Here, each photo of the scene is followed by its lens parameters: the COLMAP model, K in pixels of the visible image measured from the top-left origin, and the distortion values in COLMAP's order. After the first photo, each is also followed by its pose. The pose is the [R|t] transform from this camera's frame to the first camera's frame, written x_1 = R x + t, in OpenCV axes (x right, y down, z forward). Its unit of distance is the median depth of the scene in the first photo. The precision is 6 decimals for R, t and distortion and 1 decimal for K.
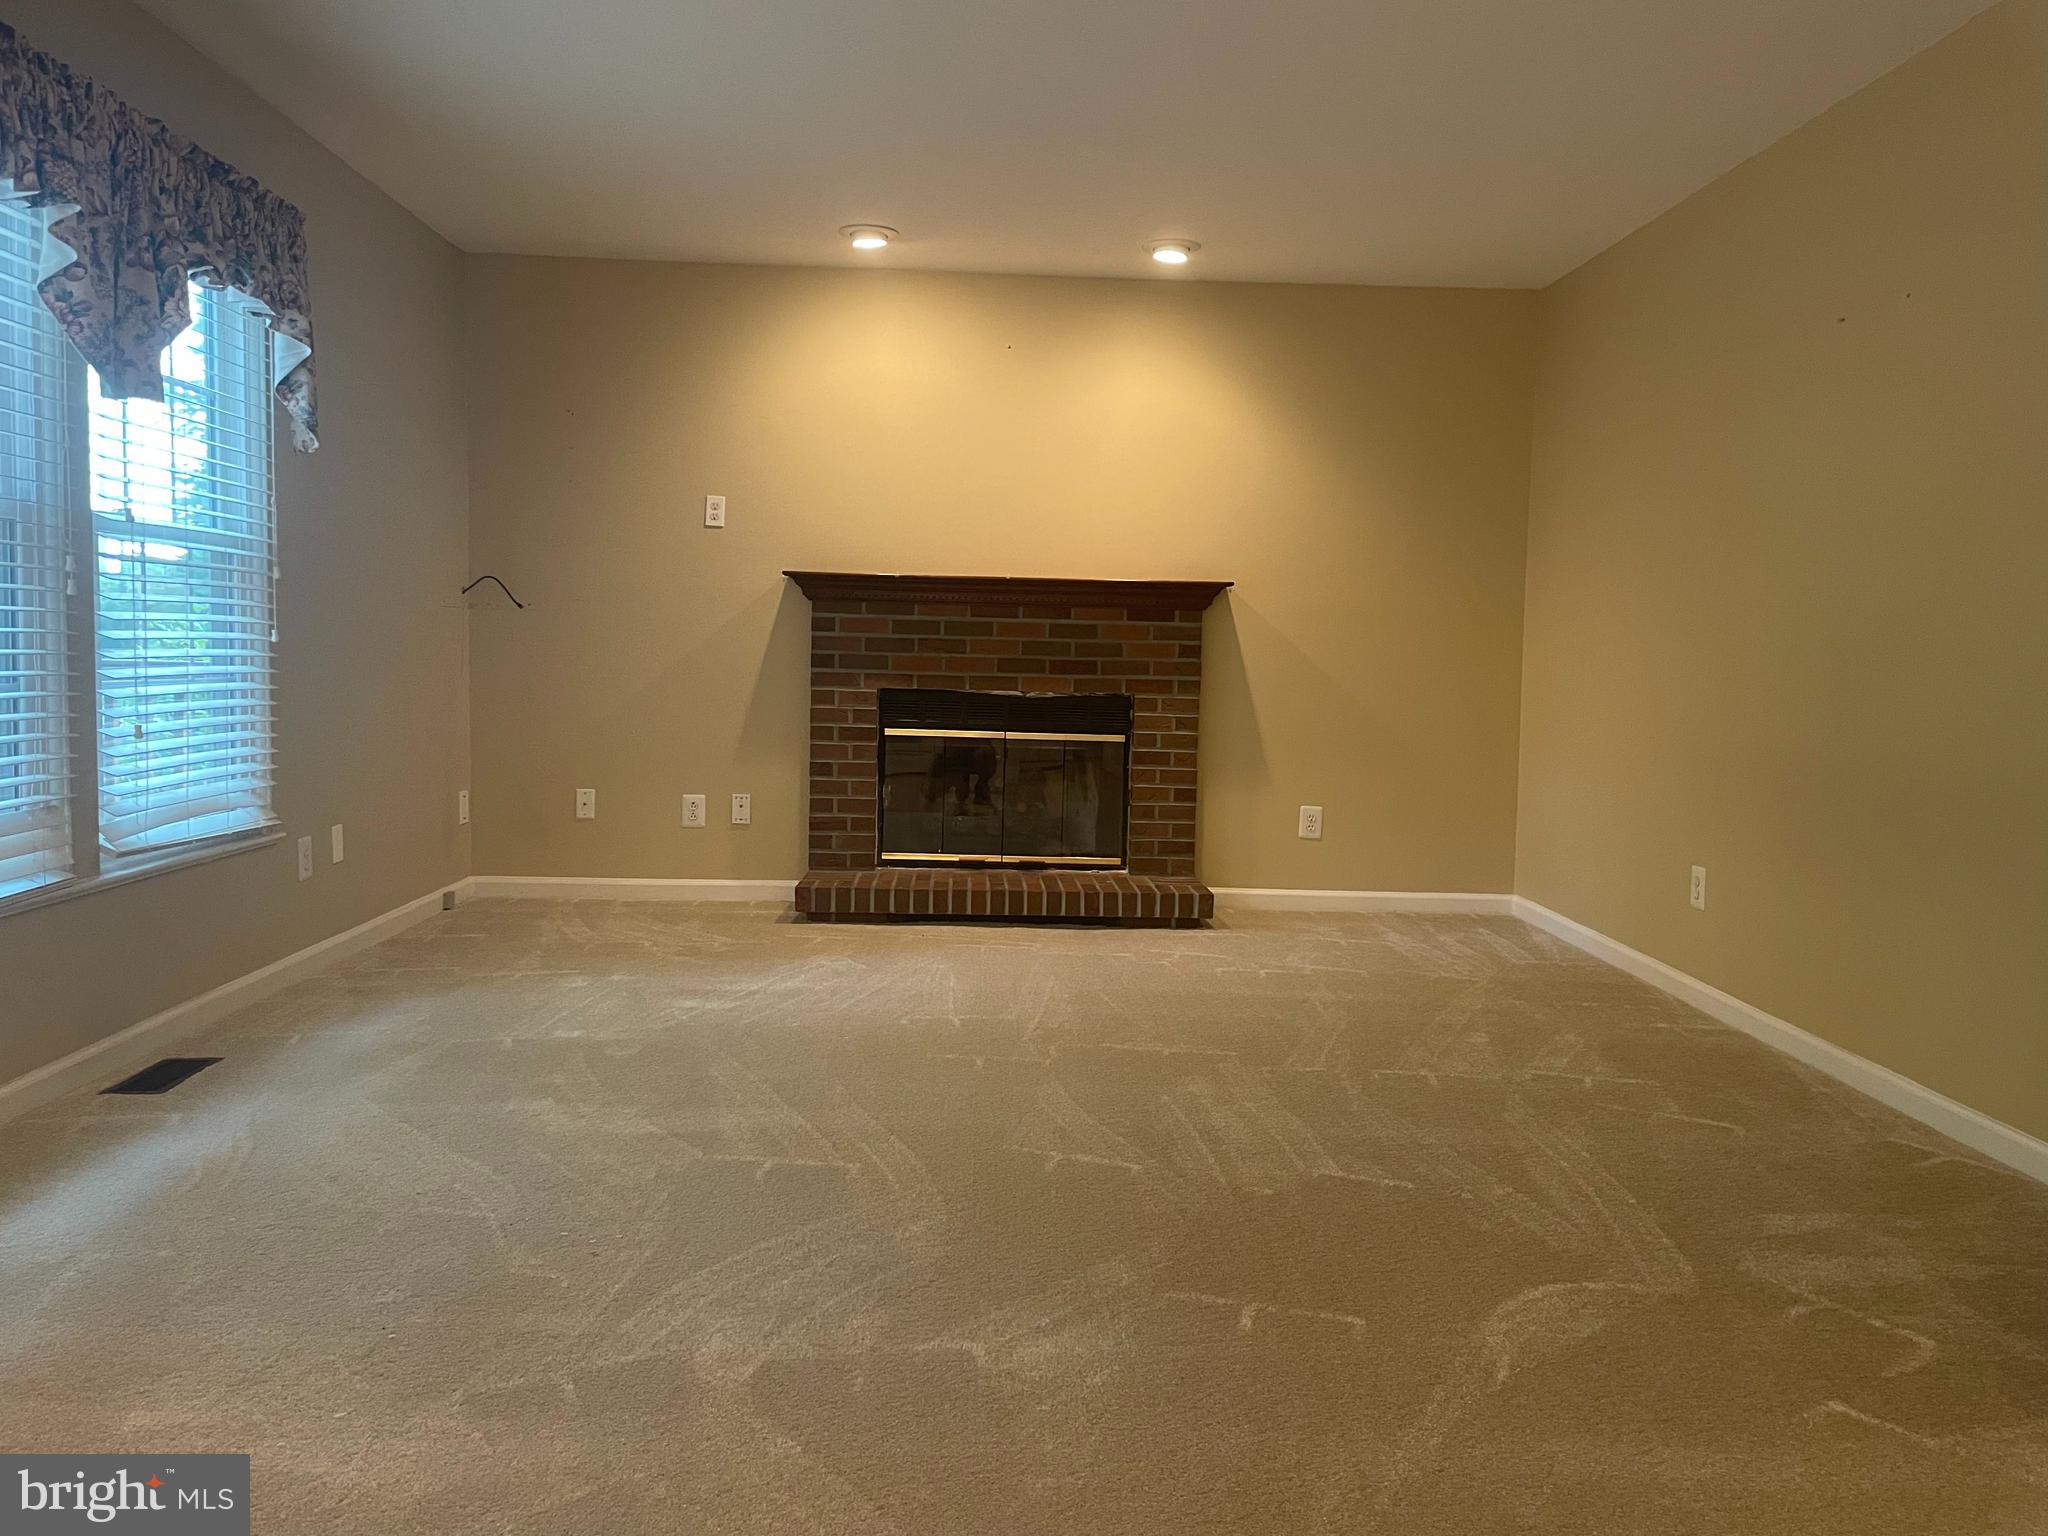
lens RADIAL K [[1485.5, 0, 1024.0], [0, 1485.5, 768.0], [0, 0, 1]] dist [0.104398, -0.137710]
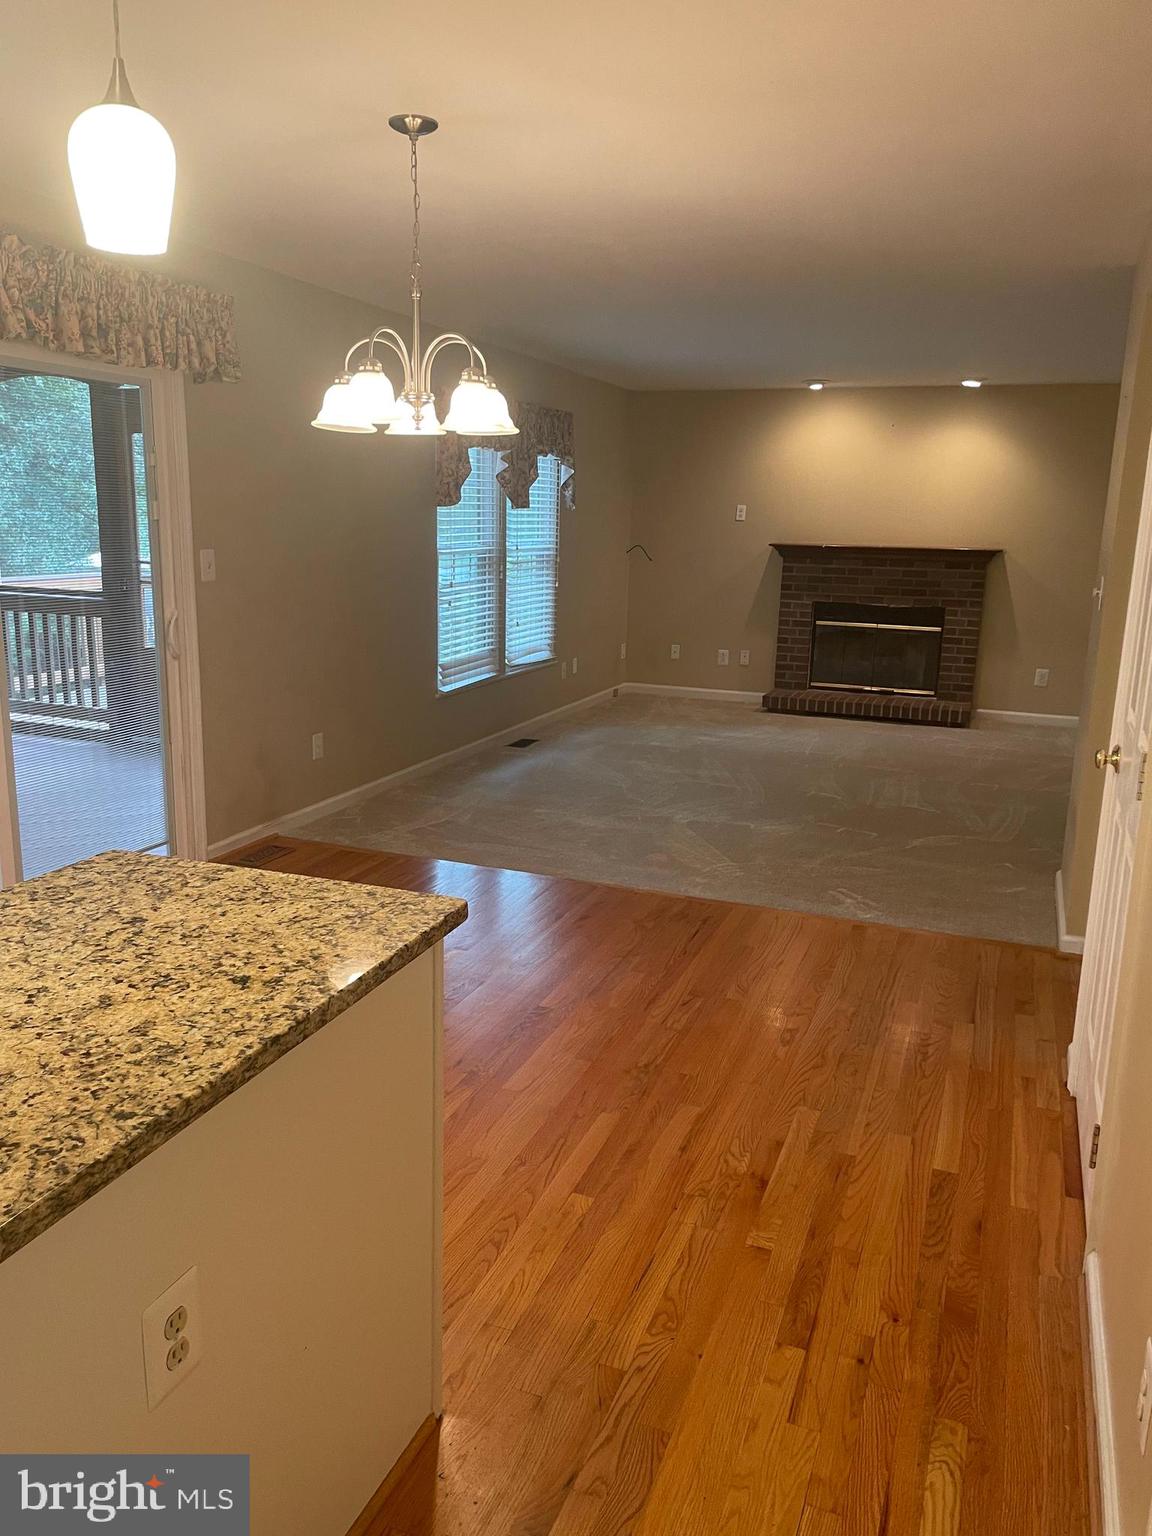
lens RADIAL K [[1152.4, 0, 576.0], [0, 1152.4, 768.0], [0, 0, 1]] dist [0.100806, -0.144820]
pose [[0.918891, 0.083901, -0.385486, 0.236000], [-0.031857, 0.989713, 0.139473, -0.038804], [0.393222, -0.115880, 0.912112, -0.605829]]
